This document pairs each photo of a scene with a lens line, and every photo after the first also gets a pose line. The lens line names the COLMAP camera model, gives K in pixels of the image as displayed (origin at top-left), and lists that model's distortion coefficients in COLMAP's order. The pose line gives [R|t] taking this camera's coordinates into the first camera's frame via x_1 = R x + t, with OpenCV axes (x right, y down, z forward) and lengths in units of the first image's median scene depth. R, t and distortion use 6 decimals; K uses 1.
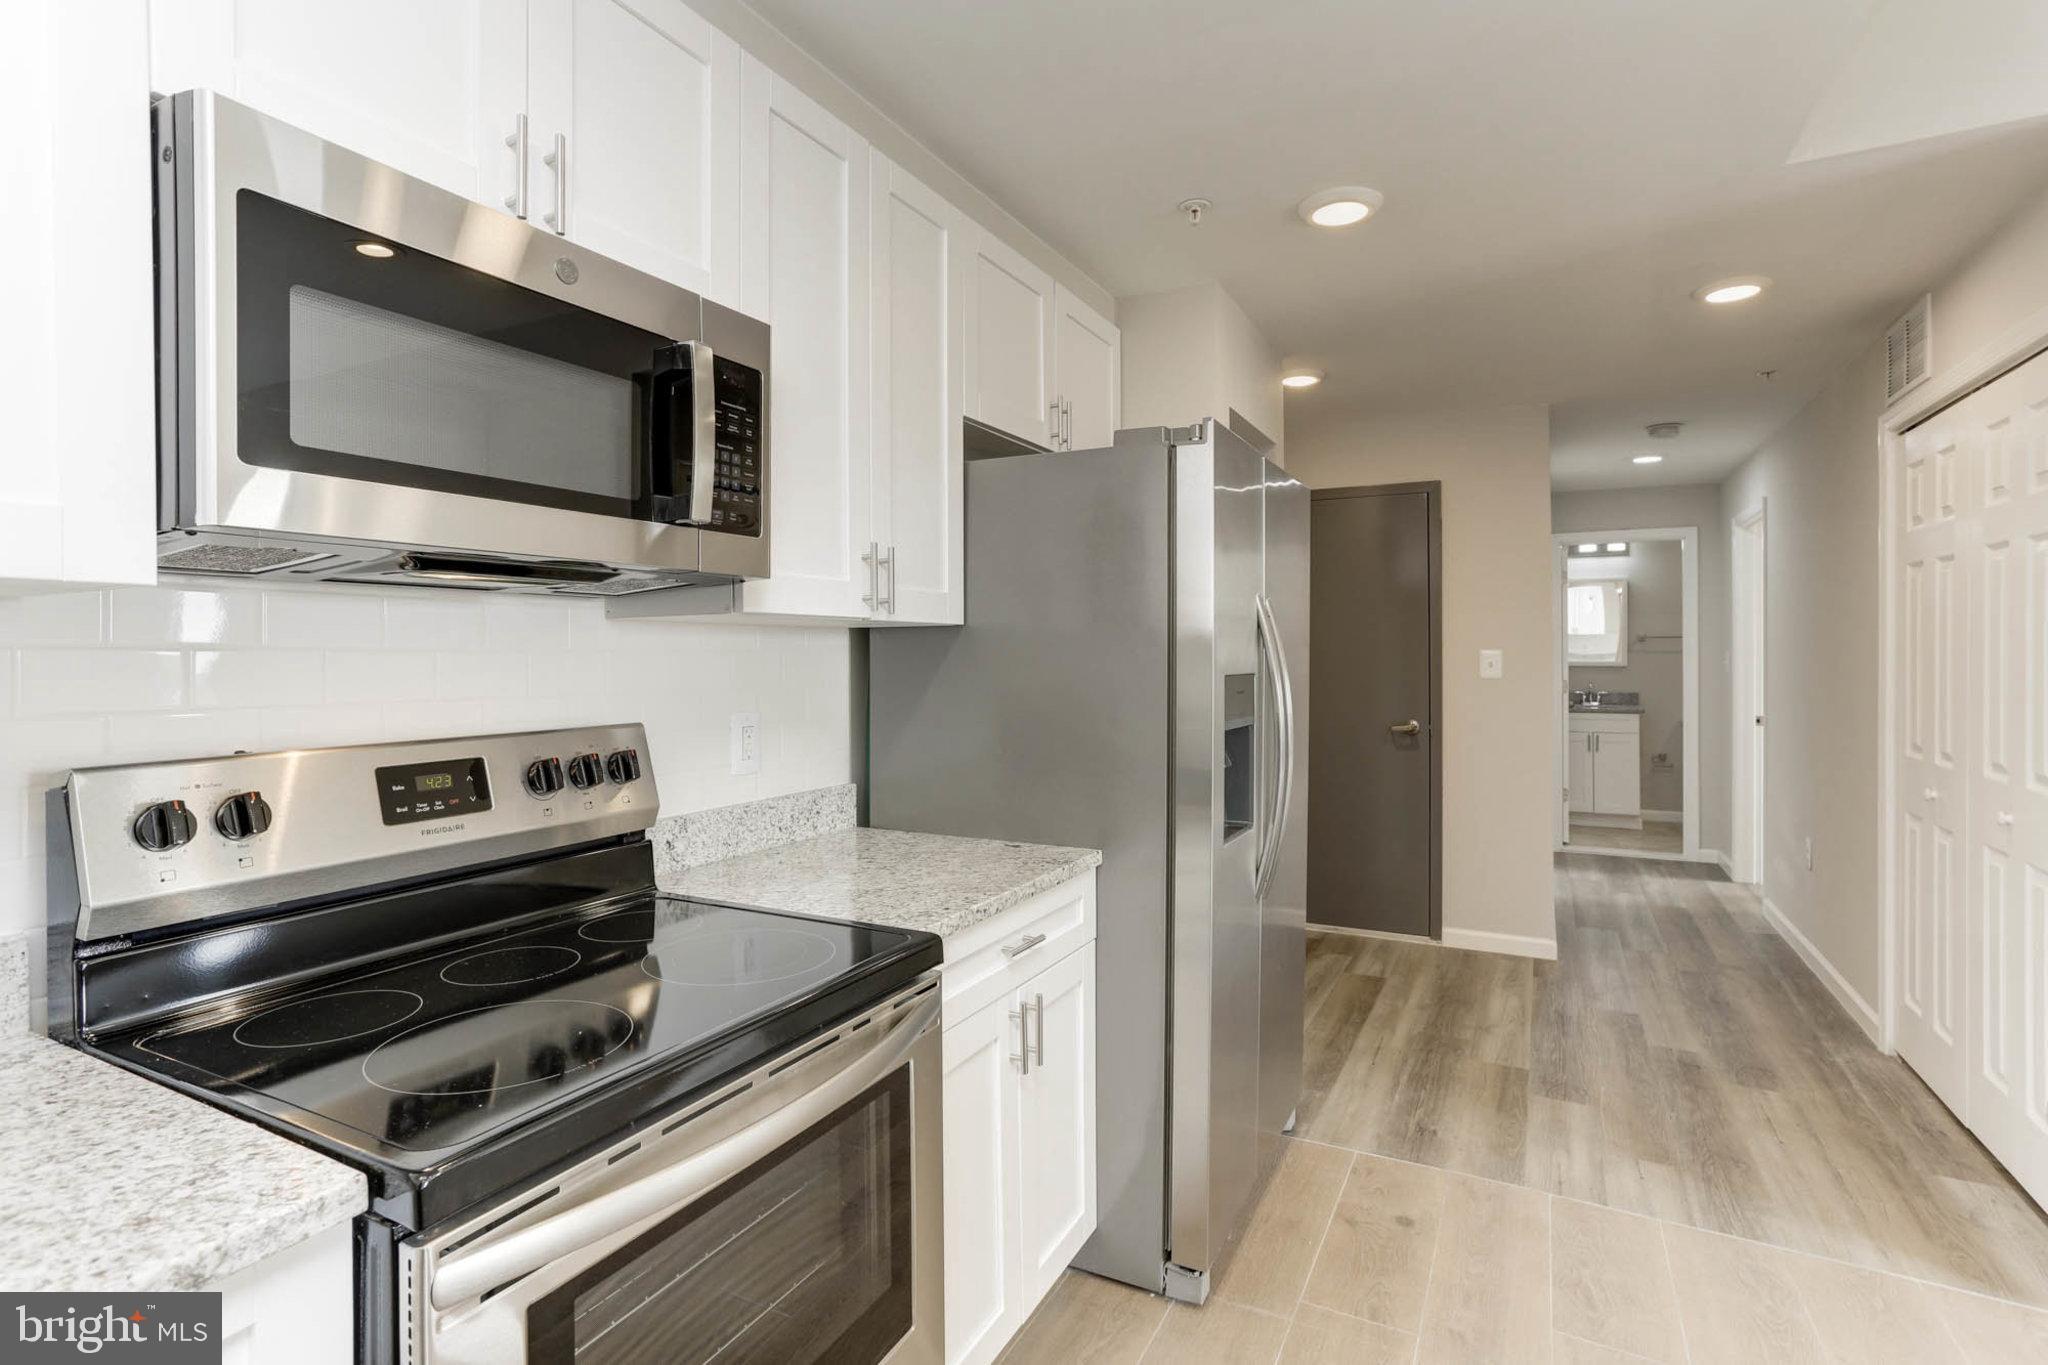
lens RADIAL K [[1038.1, 0, 1028.0], [0, 1038.1, 660.3], [0, 0, 1]] dist [-0.016386, 0.021352]
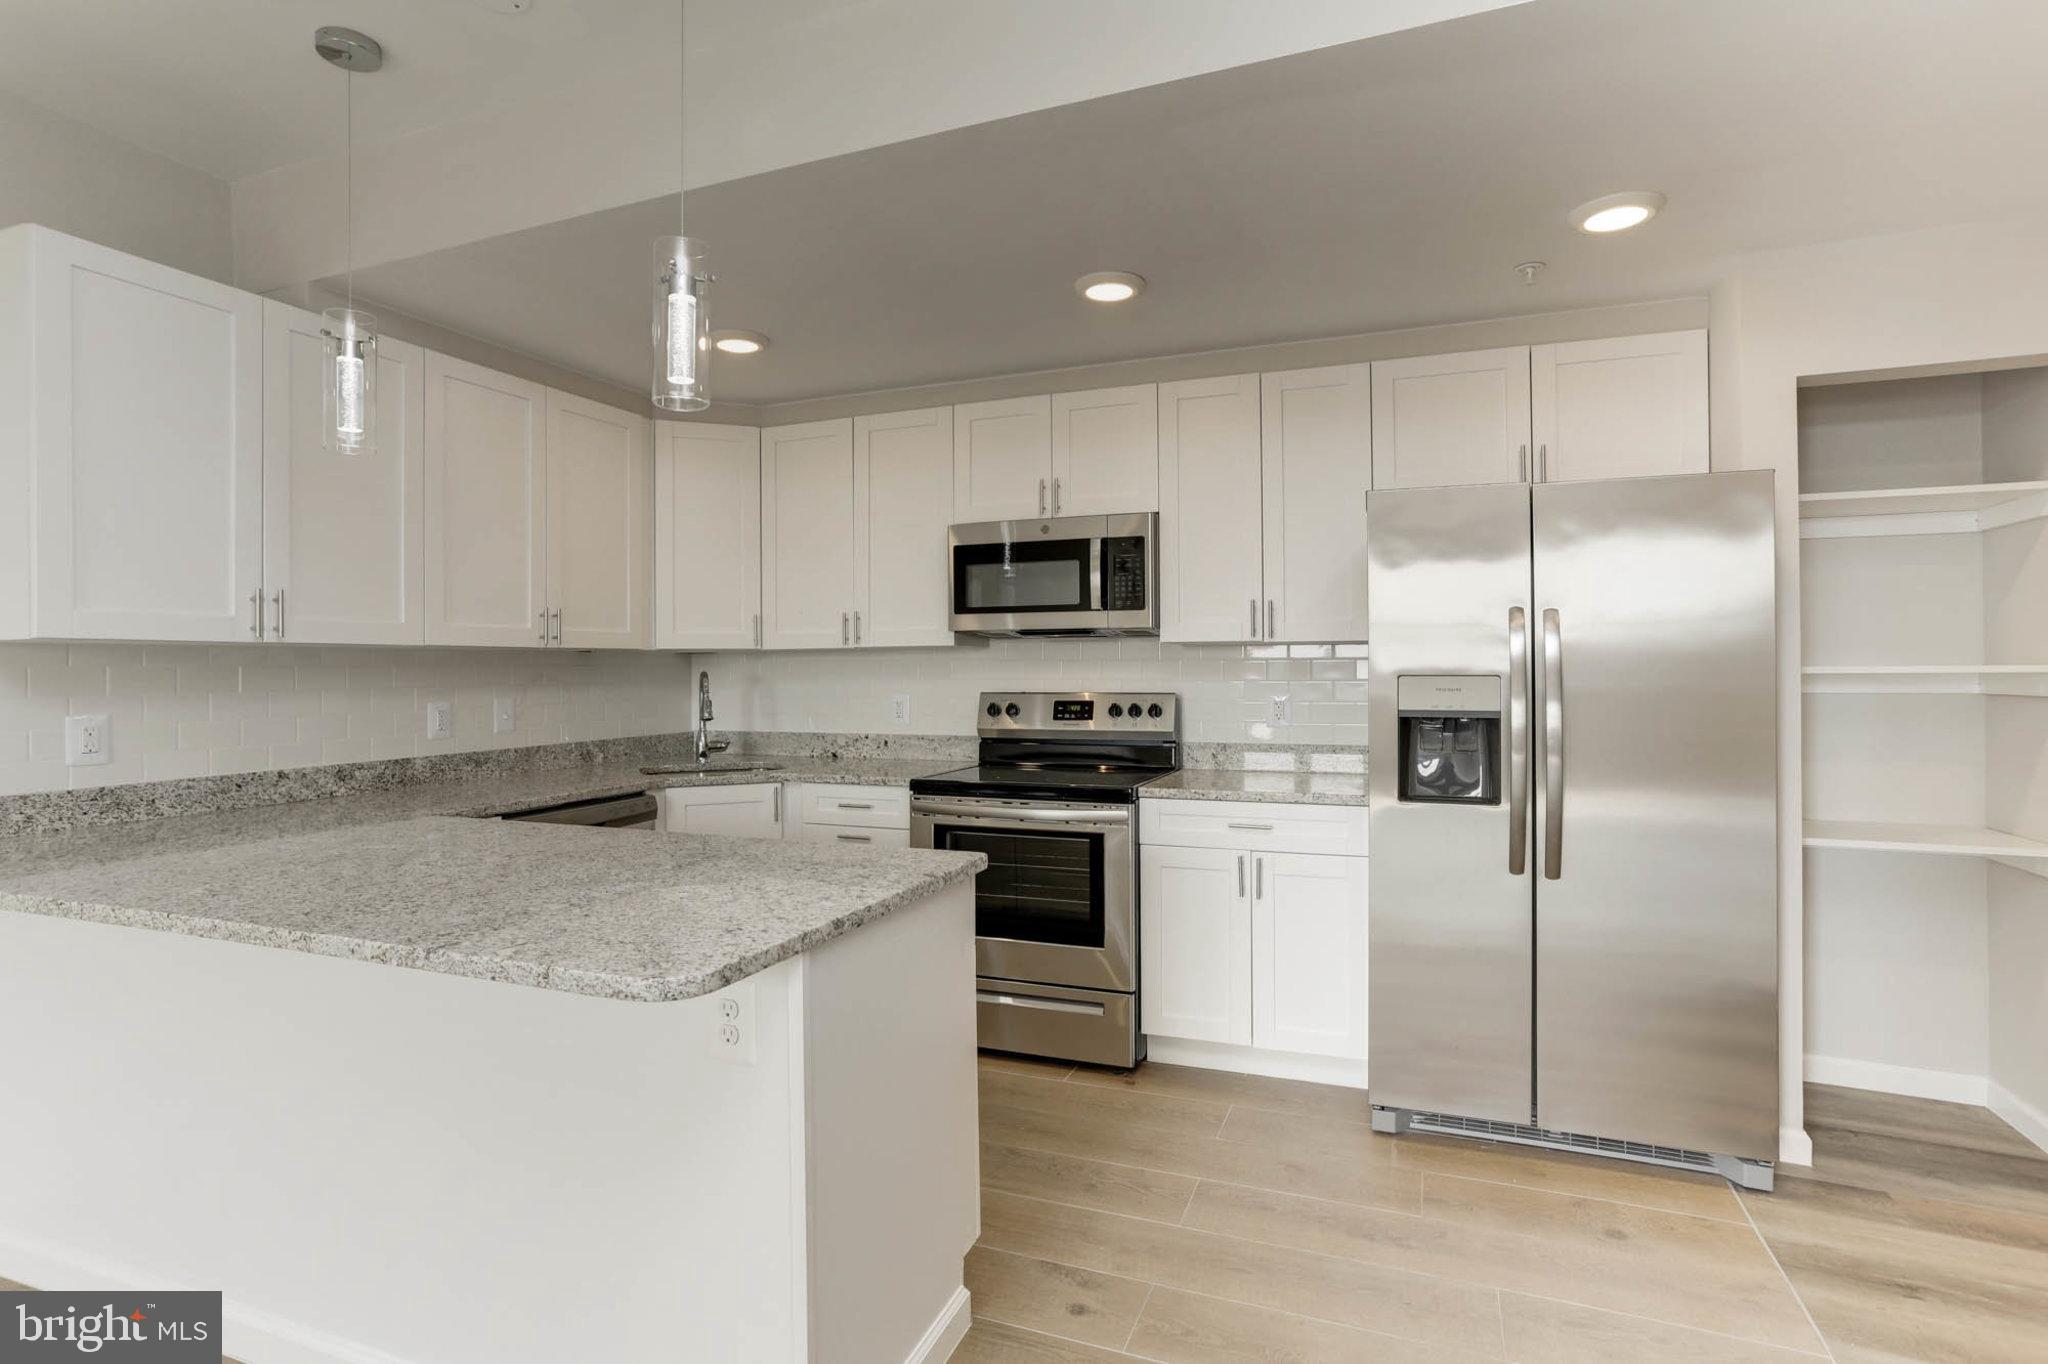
lens RADIAL K [[1038.1, 0, 1021.2], [0, 1038.1, 673.0], [0, 0, 1]] dist [-0.016386, 0.021352]
pose [[0.098102, 0.006927, -0.995152, 1.411978], [-0.002008, 0.999975, 0.006763, 0.003217], [0.995174, 0.001335, 0.098114, 0.371658]]
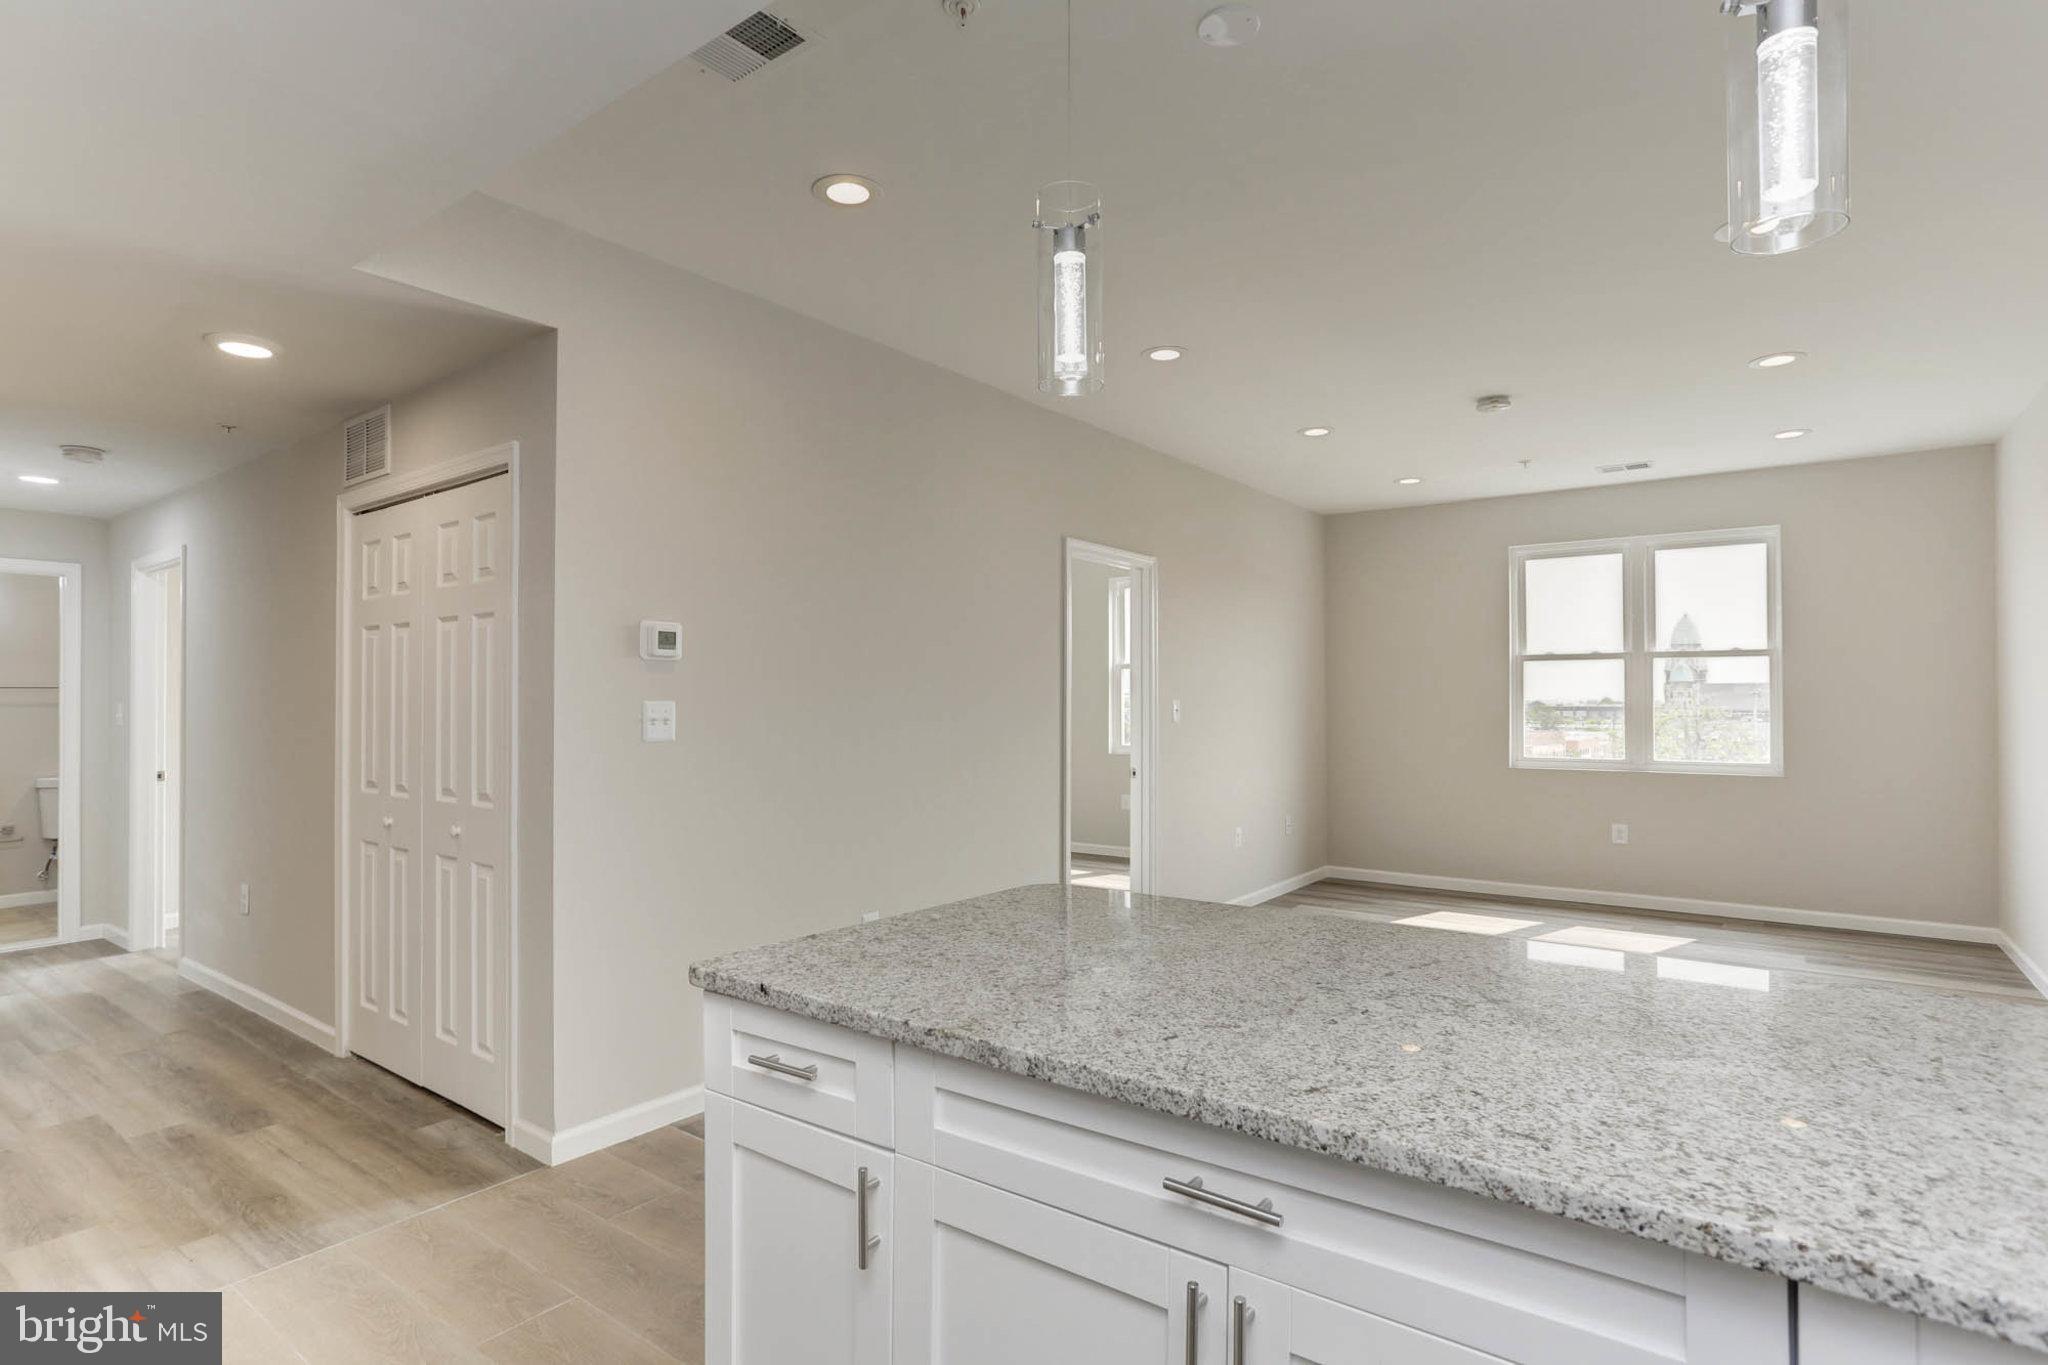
lens RADIAL K [[1038.1, 0, 1060.3], [0, 1038.1, 690.8], [0, 0, 1]] dist [-0.016386, 0.021352]
pose [[0.134925, 0.014464, 0.990750, -0.200818], [0.011959, 0.999797, -0.016224, 0.007250], [-0.990784, 0.014037, 0.134725, 0.070542]]
